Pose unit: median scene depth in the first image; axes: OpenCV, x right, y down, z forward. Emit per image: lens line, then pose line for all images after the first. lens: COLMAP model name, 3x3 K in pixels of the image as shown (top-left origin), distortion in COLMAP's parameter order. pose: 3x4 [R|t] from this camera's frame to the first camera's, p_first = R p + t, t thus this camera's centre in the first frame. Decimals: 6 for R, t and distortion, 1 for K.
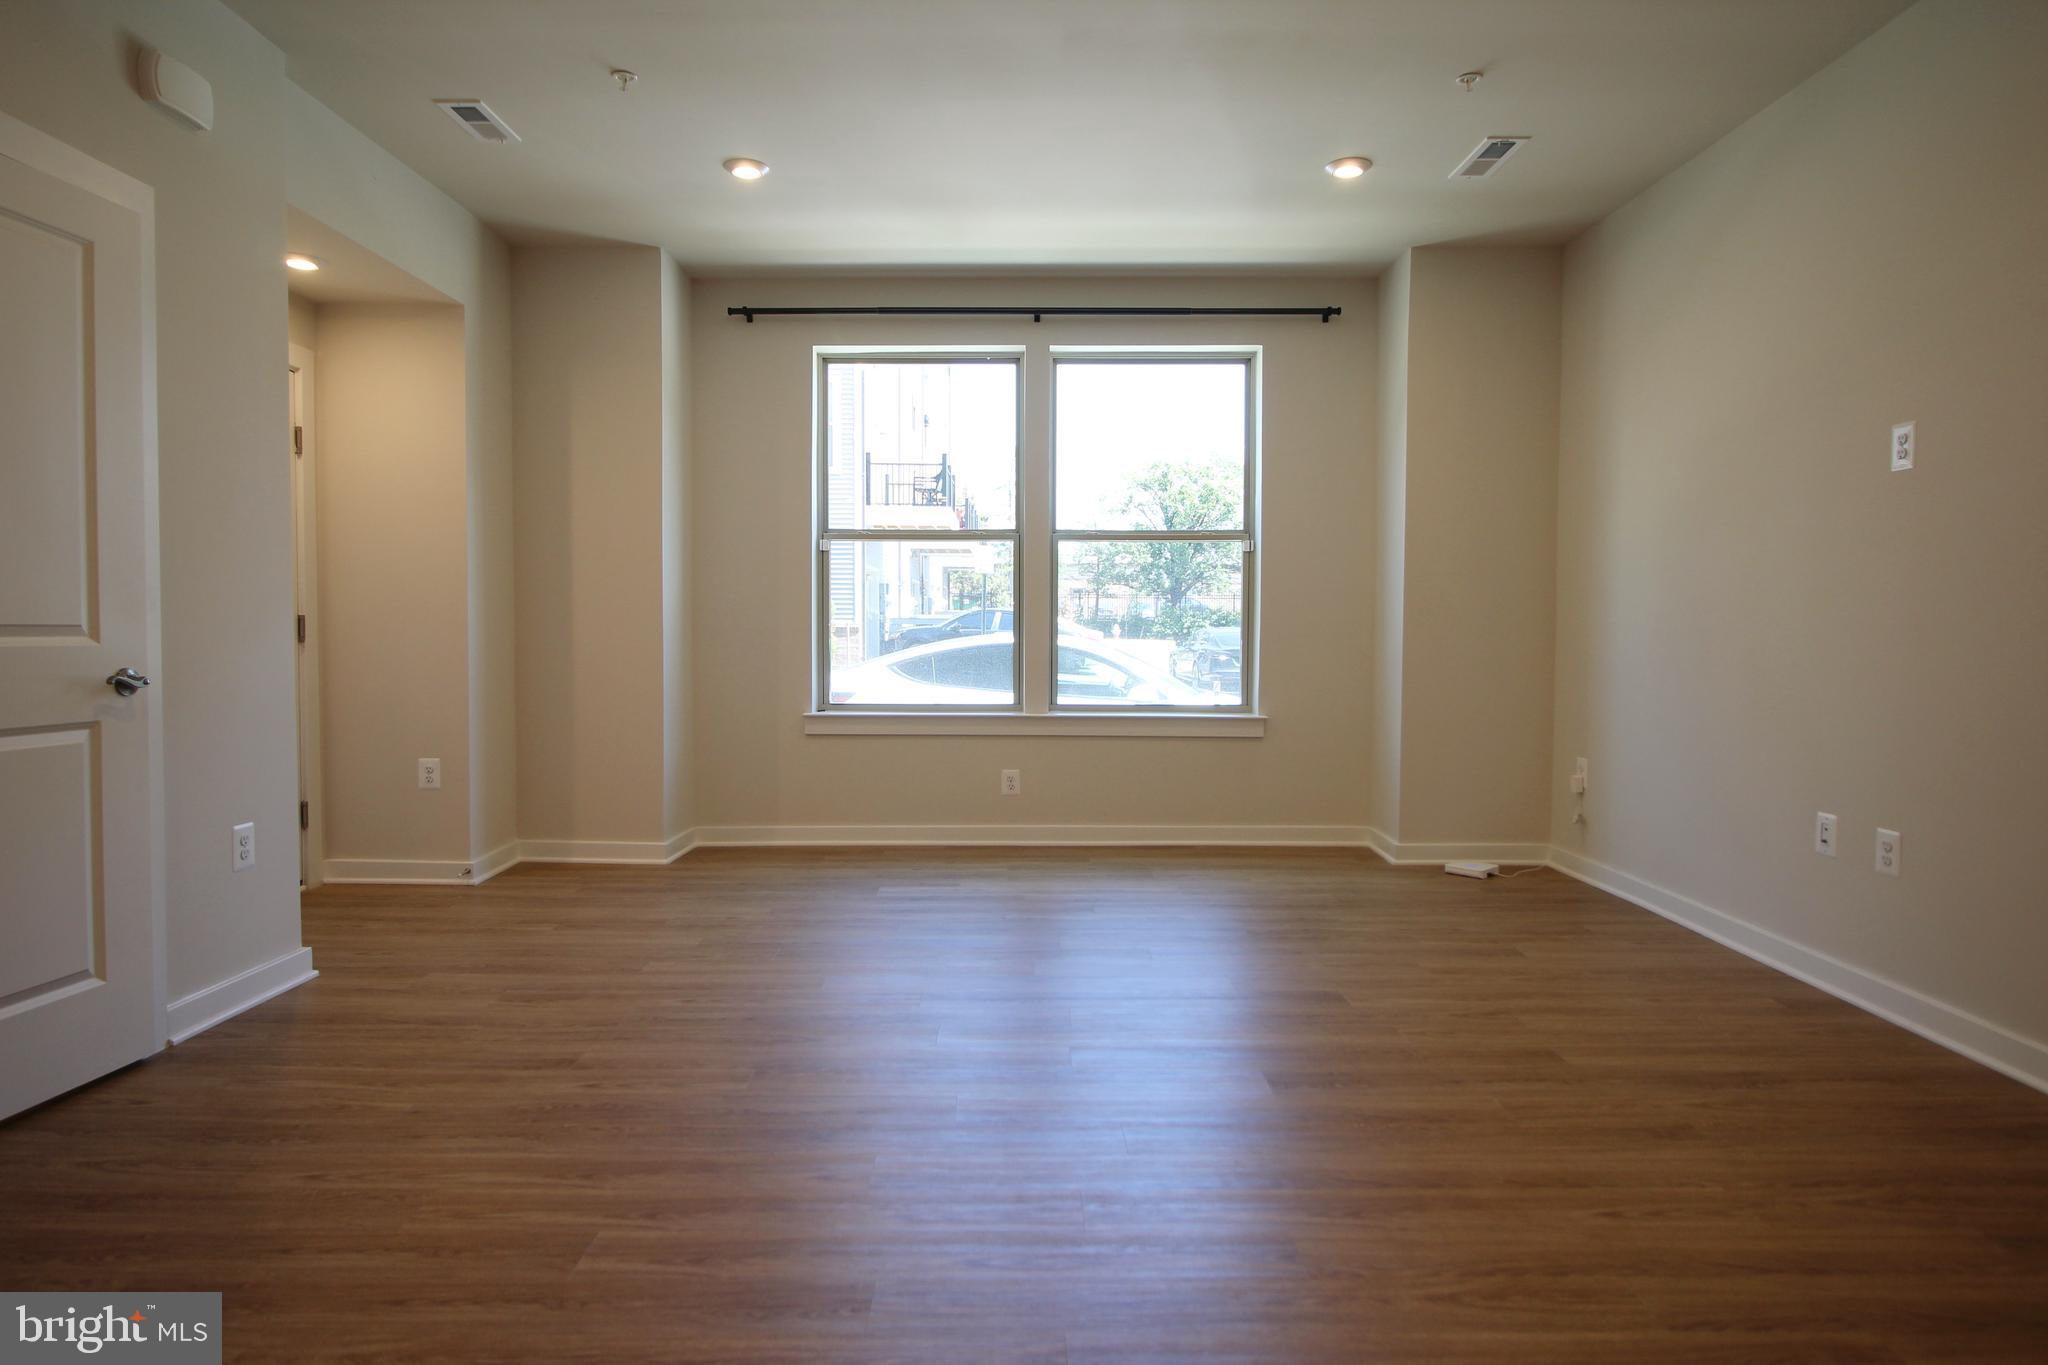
lens RADIAL K [[1169.9, 0, 1005.7], [0, 1169.9, 661.3], [0, 0, 1]] dist [0.000642, -0.000786]
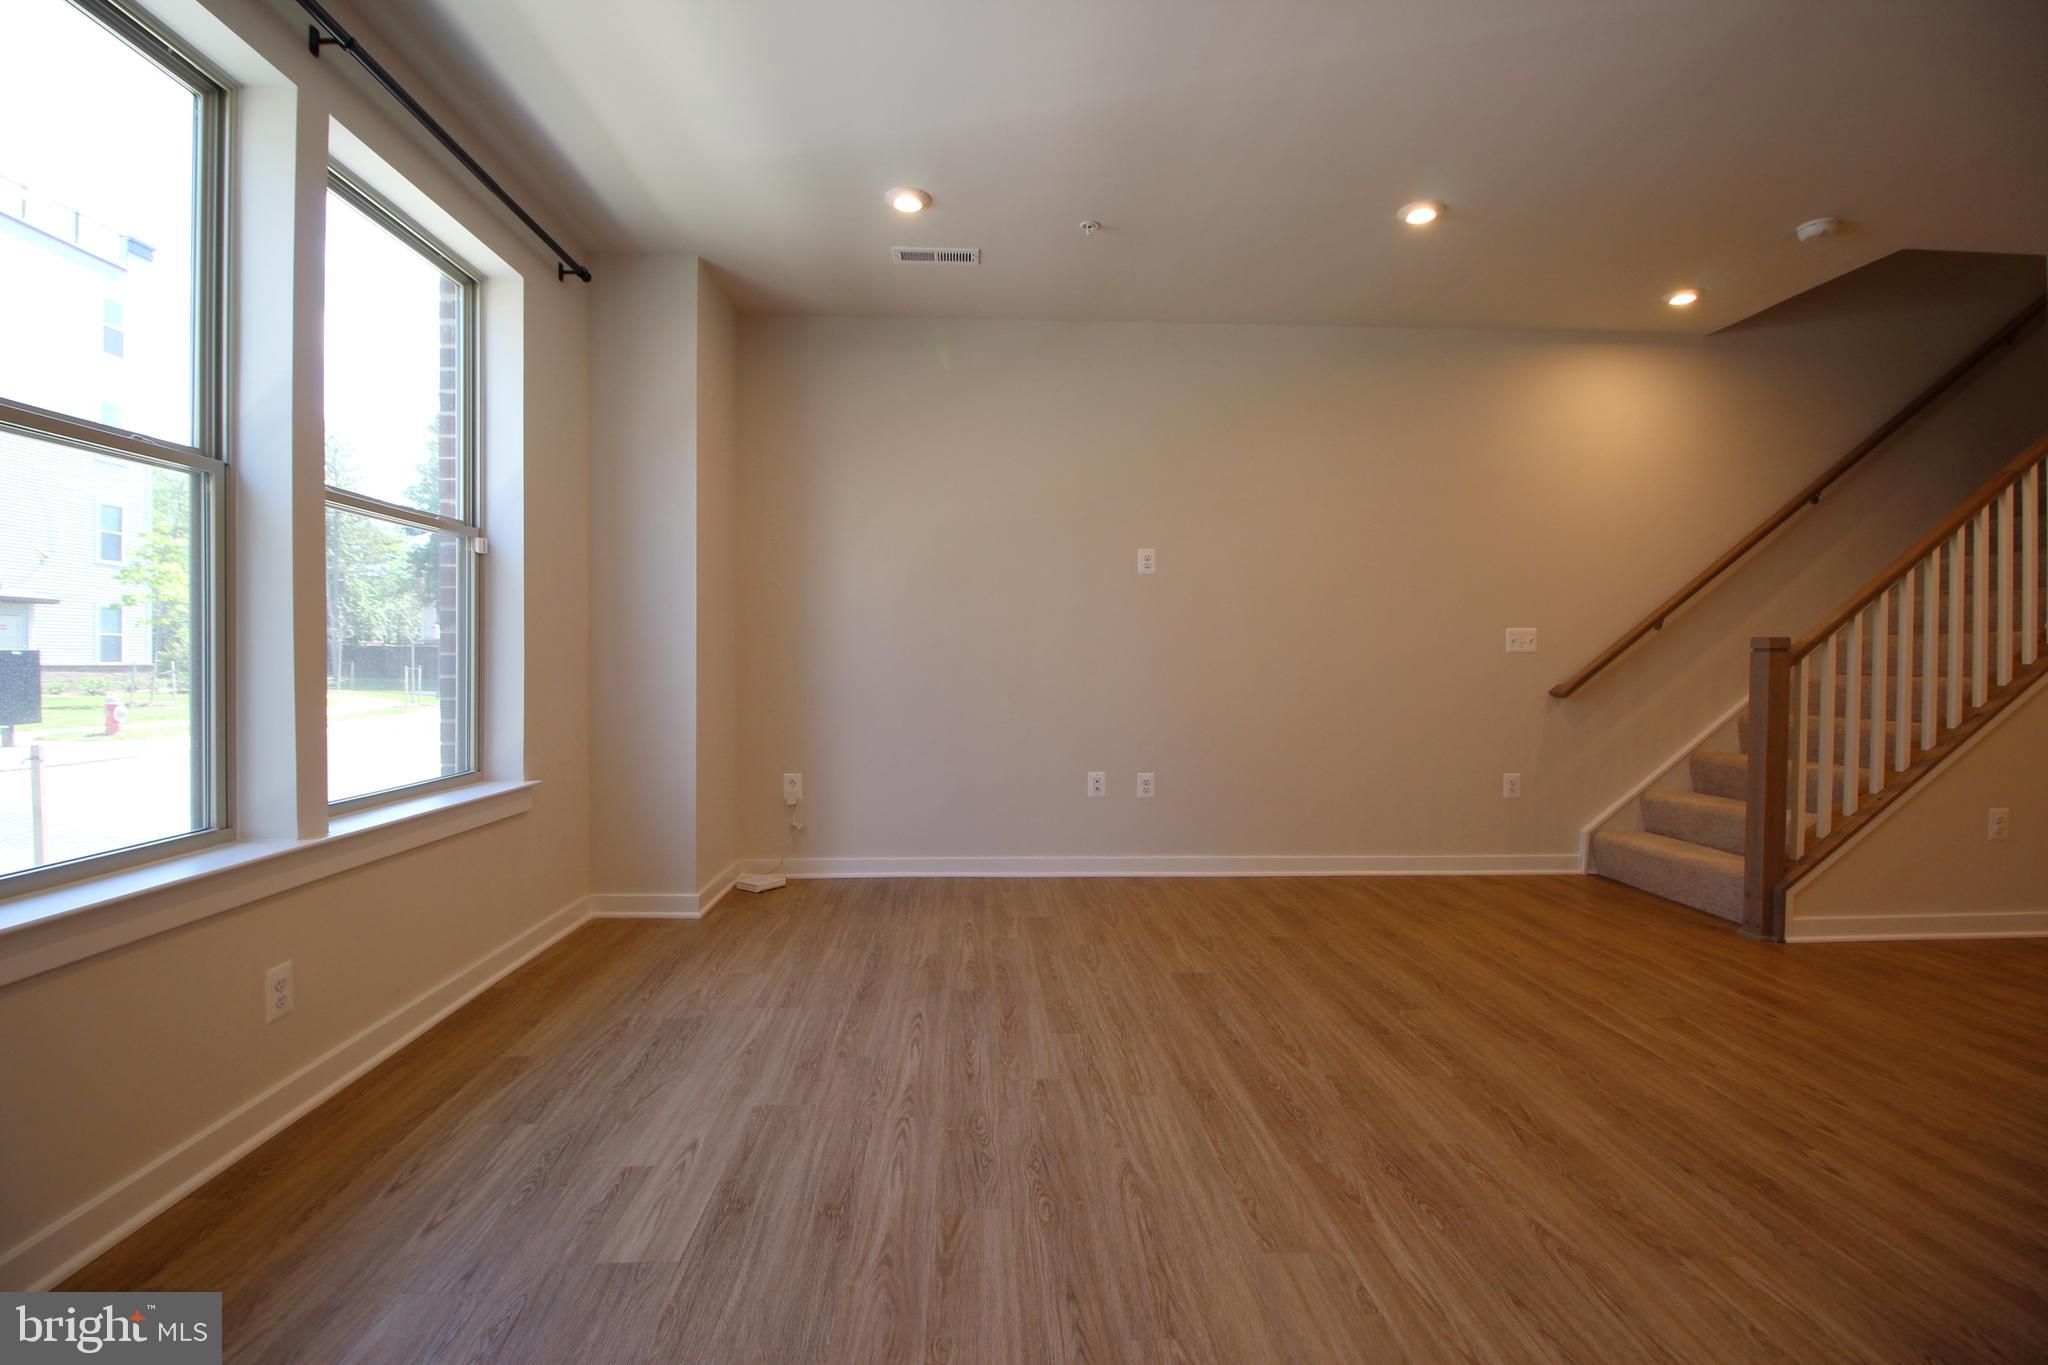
lens RADIAL K [[945.8, 0, 1015.9], [0, 945.8, 674.3], [0, 0, 1]] dist [0.000001, -0.013384]
pose [[-0.051307, -0.018238, 0.998516, -0.388836], [0.026264, 0.999463, 0.019605, -0.023831], [-0.998337, 0.027231, -0.050801, 0.716936]]
